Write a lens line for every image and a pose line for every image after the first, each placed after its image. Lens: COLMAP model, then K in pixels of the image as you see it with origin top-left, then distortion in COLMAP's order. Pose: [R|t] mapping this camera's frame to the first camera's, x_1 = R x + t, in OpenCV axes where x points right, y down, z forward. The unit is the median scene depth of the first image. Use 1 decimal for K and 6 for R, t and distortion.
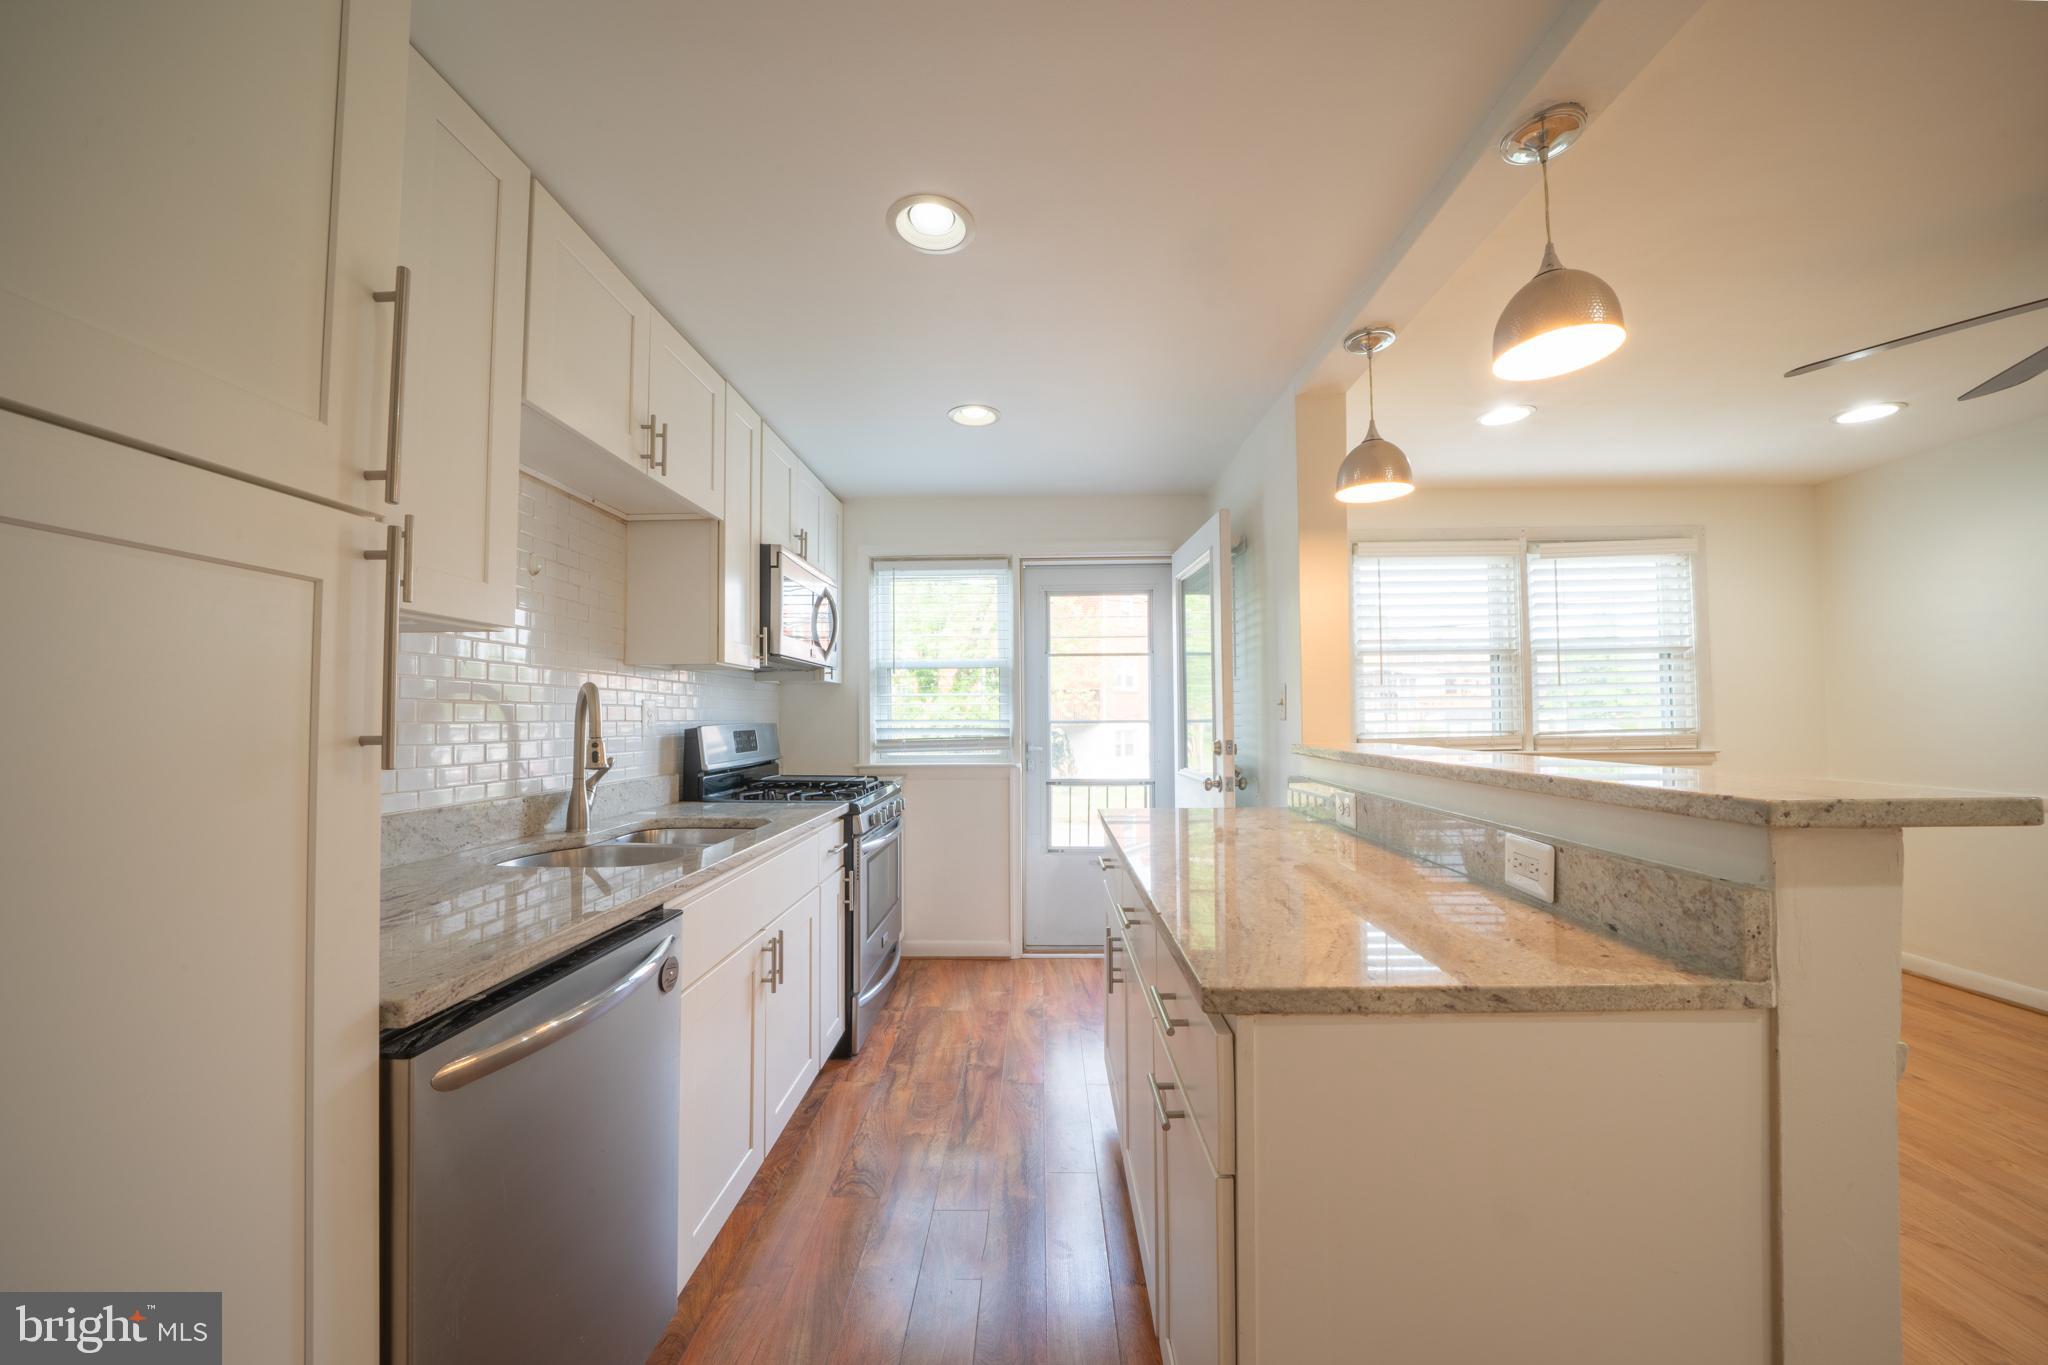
lens RADIAL K [[734.3, 0, 1009.3], [0, 734.3, 692.5], [0, 0, 1]] dist [-0.023152, 0.000094]
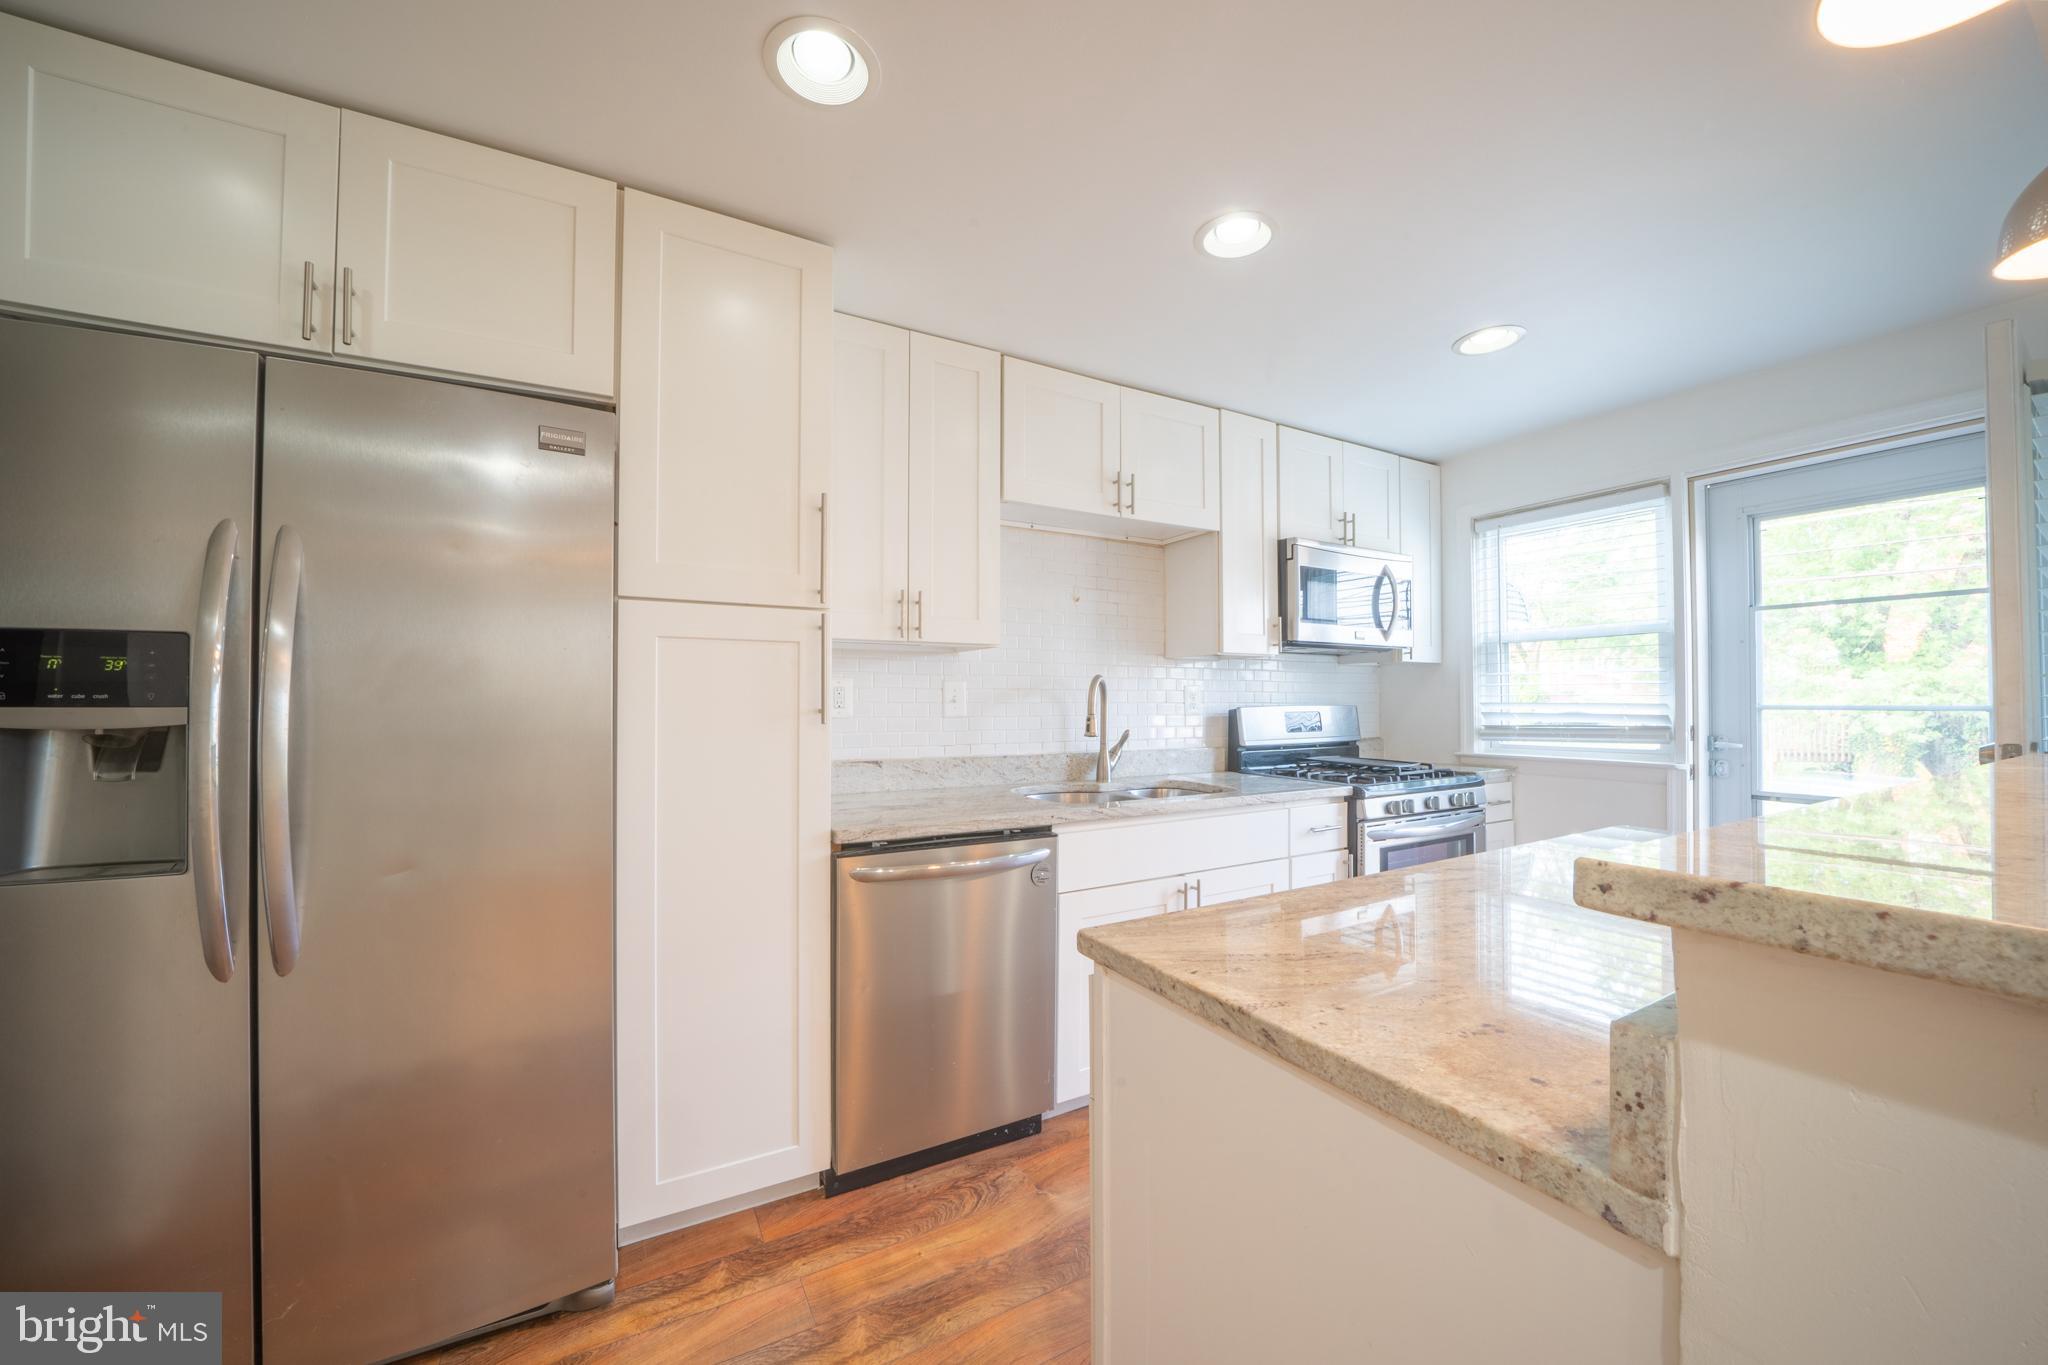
lens RADIAL K [[734.3, 0, 1009.3], [0, 734.3, 692.5], [0, 0, 1]] dist [-0.023152, 0.000094]
pose [[0.511003, -0.005594, -0.859561, 0.298540], [0.027738, 0.999565, 0.009985, 0.000731], [0.859131, -0.028945, 0.510936, 0.074122]]
